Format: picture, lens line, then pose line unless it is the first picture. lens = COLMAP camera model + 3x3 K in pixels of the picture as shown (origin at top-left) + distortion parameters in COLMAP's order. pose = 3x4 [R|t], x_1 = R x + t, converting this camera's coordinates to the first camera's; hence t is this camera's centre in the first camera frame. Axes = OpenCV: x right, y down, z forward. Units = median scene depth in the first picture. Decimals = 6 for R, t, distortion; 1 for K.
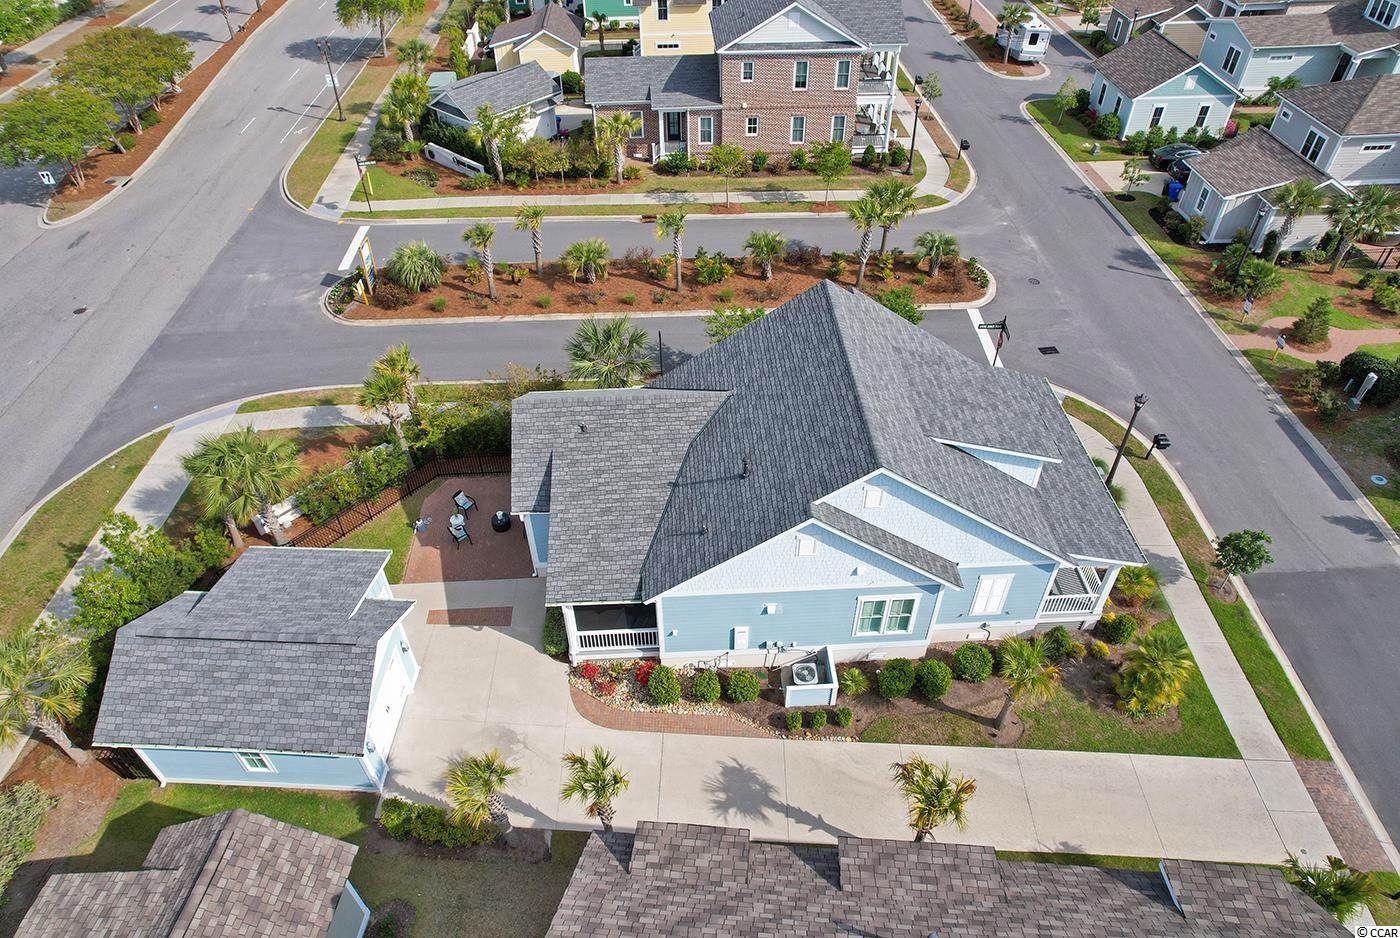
lens RADIAL K [[893.1, 0, 700.0], [0, 893.1, 469.0], [0, 0, 1]] dist [-0.082097, 0.073840]
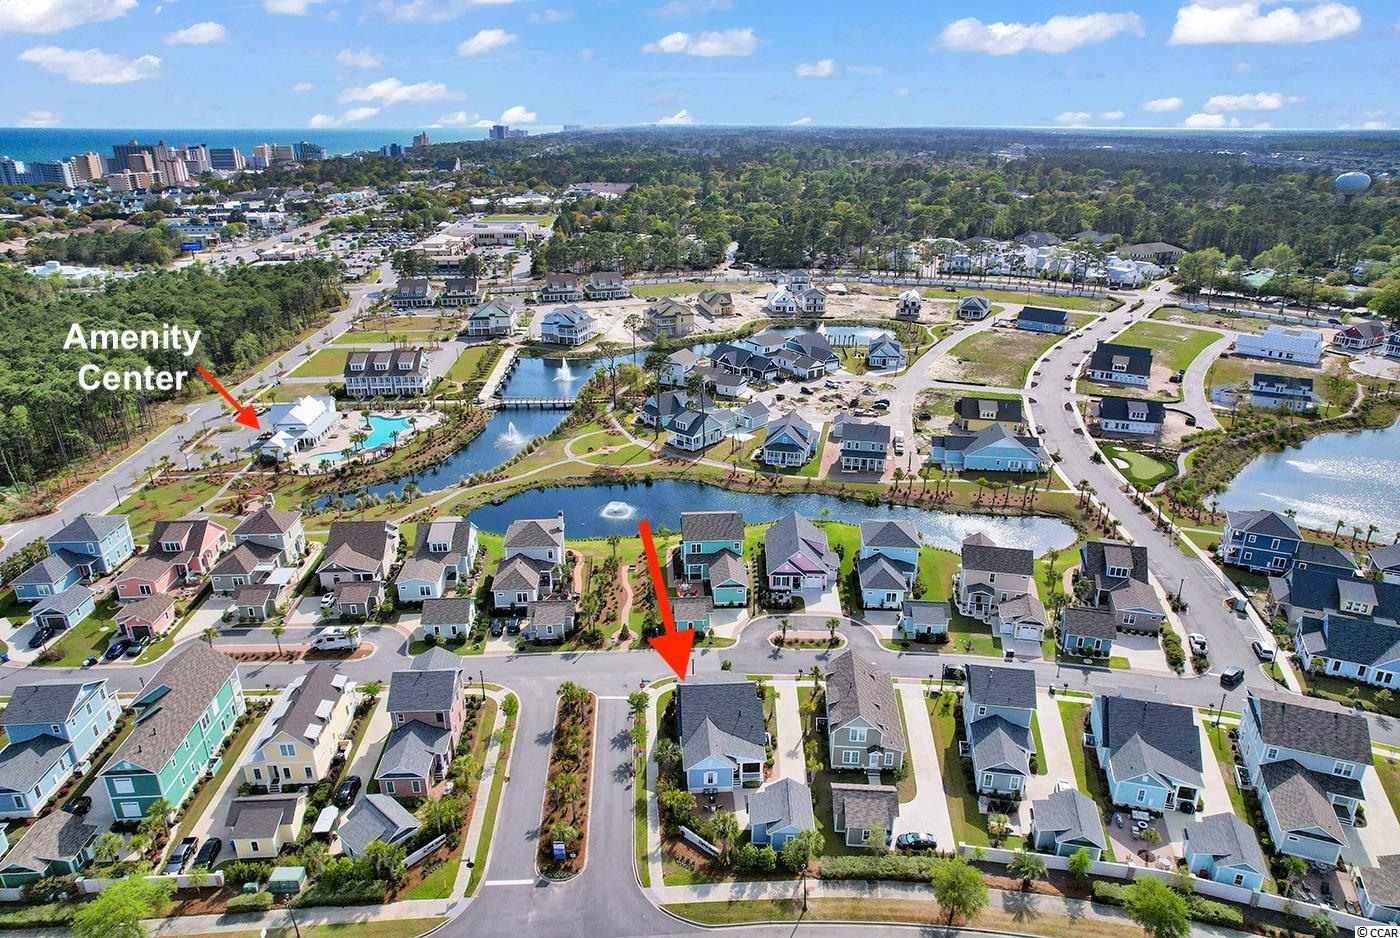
lens RADIAL K [[893.1, 0, 700.0], [0, 893.1, 469.0], [0, 0, 1]] dist [-0.082097, 0.073840]
pose [[-0.008286, -0.358309, 0.933566, -1.966773], [0.676679, 0.685359, 0.269052, -1.166358], [-0.736231, 0.633954, 0.236781, -0.331624]]
